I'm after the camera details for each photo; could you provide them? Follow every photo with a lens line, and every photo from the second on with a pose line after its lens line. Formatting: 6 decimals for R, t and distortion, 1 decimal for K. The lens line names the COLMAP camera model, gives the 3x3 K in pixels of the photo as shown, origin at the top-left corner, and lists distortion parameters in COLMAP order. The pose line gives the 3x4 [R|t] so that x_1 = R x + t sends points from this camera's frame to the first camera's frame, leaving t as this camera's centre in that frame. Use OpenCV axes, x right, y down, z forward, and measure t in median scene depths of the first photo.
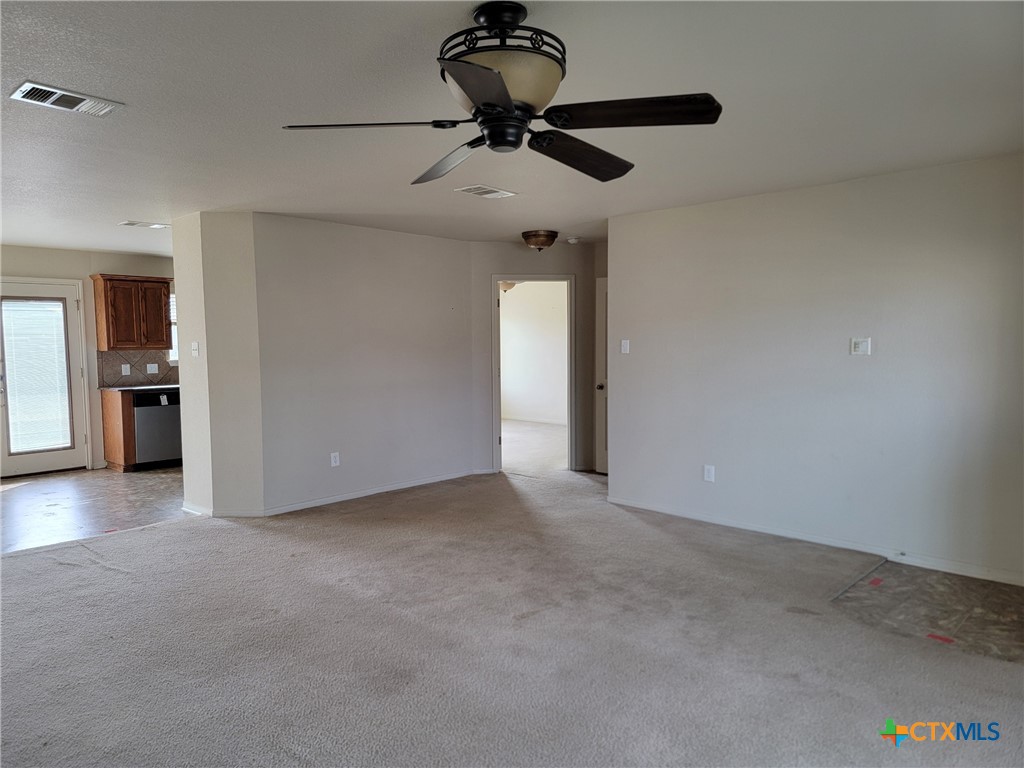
lens RADIAL K [[694.7, 0, 516.7], [0, 694.7, 393.6], [0, 0, 1]] dist [0.064292, -0.045924]
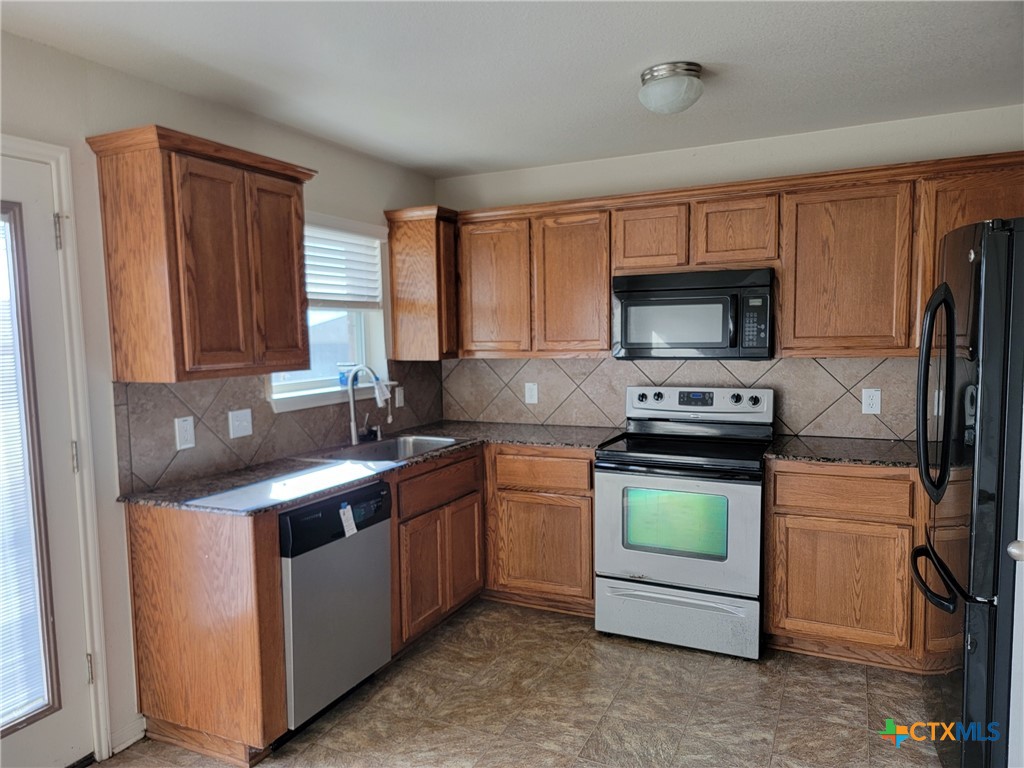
lens RADIAL K [[694.7, 0, 476.2], [0, 694.7, 400.1], [0, 0, 1]] dist [0.064292, -0.045924]
pose [[0.961963, -0.039997, 0.270236, -0.529638], [0.035886, 0.999153, 0.020137, -0.053626], [-0.270813, -0.009673, 0.962583, 0.659128]]
